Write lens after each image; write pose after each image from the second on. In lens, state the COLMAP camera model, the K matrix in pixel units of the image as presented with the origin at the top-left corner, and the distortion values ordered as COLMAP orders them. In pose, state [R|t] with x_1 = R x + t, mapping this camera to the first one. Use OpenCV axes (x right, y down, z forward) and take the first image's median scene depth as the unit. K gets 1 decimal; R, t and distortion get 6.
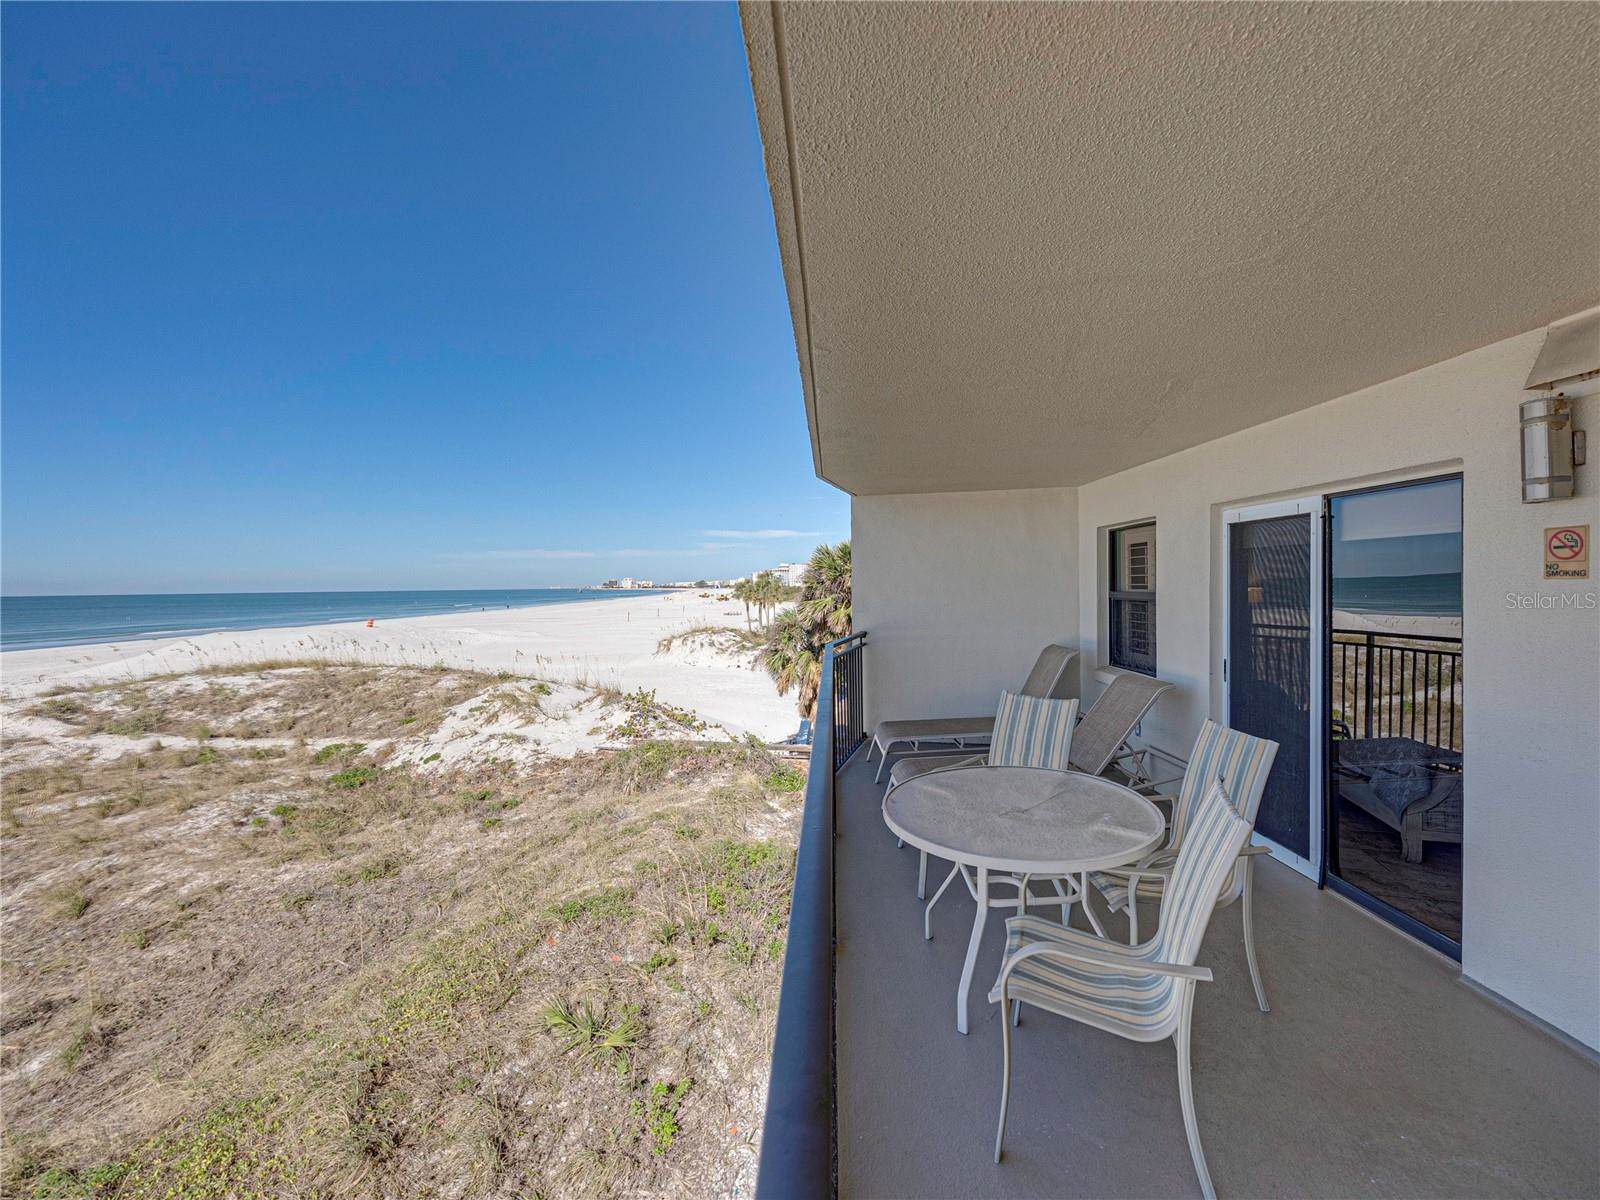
lens RADIAL K [[638.4, 0, 858.0], [0, 638.4, 598.1], [0, 0, 1]] dist [-0.005173, -0.000010]
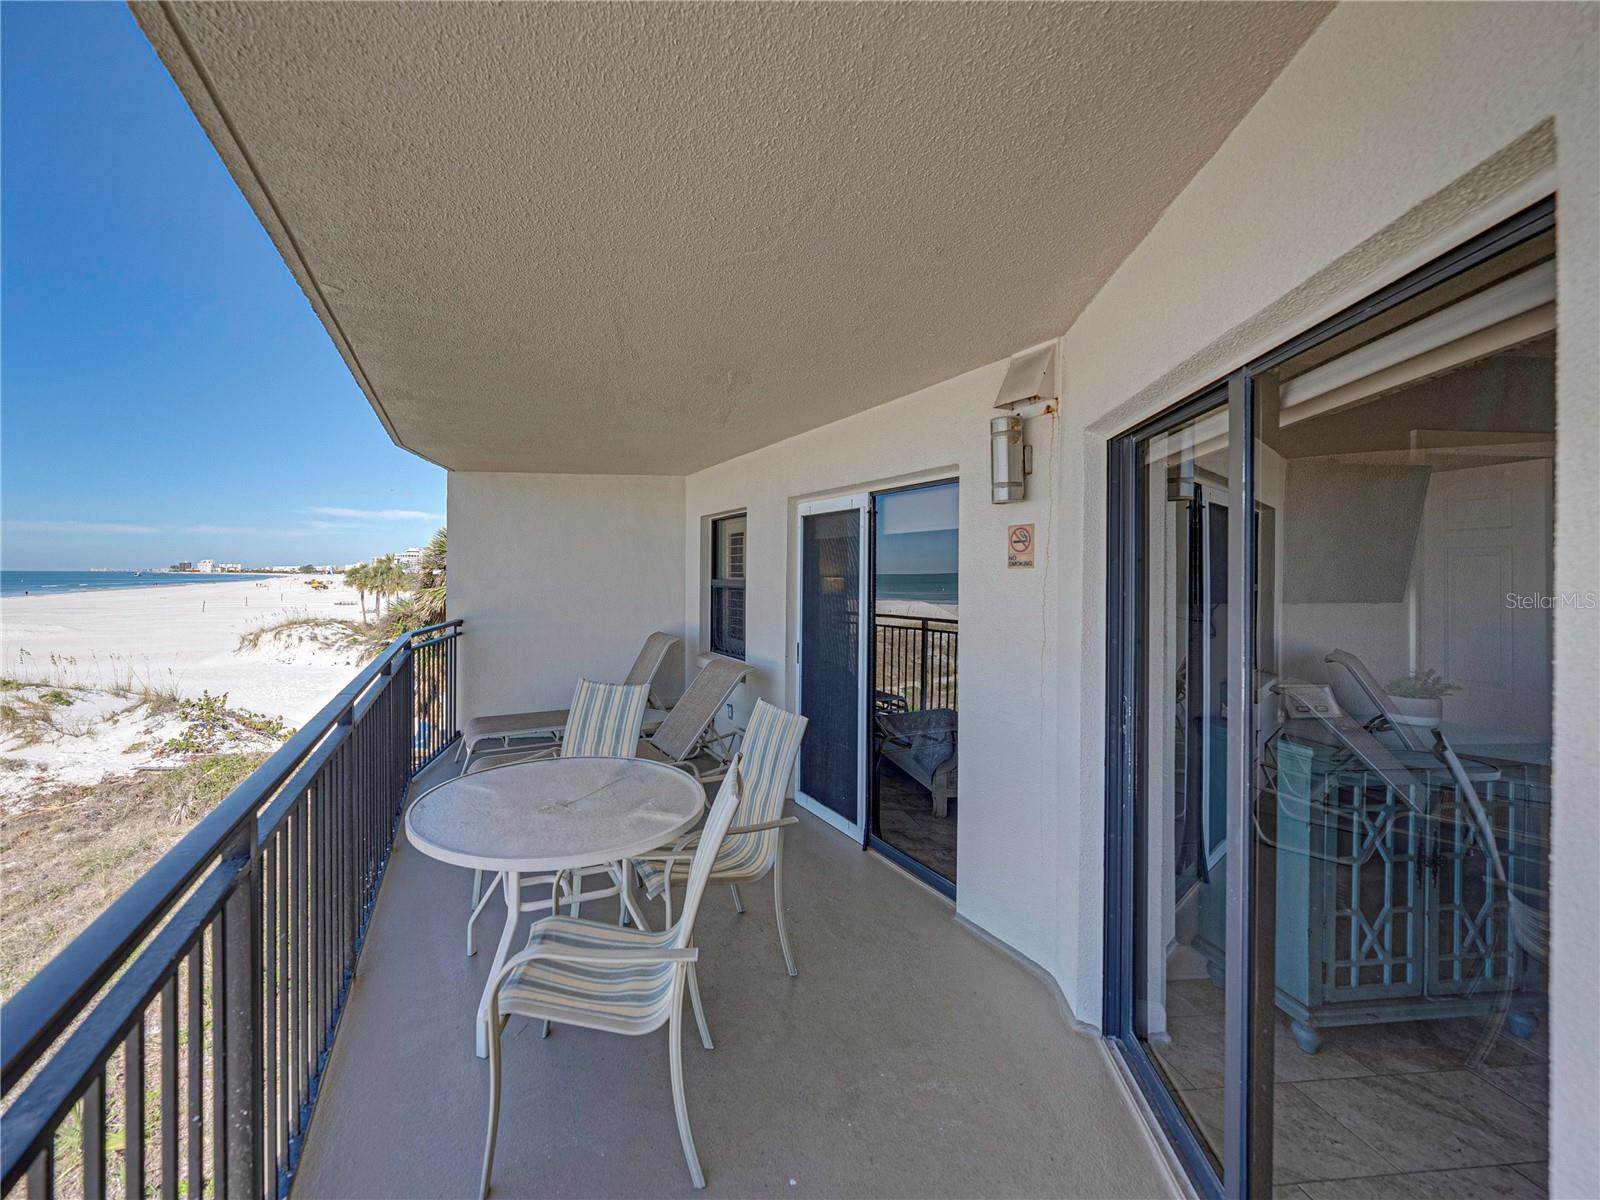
lens RADIAL K [[613.6, 0, 798.1], [0, 613.6, 587.1], [0, 0, 1]] dist [-0.005661, 0.000507]
pose [[0.951306, 0.015288, 0.307868, 0.248940], [-0.010125, 0.999780, -0.018361, 0.021120], [-0.308081, 0.014350, 0.951252, 0.020484]]
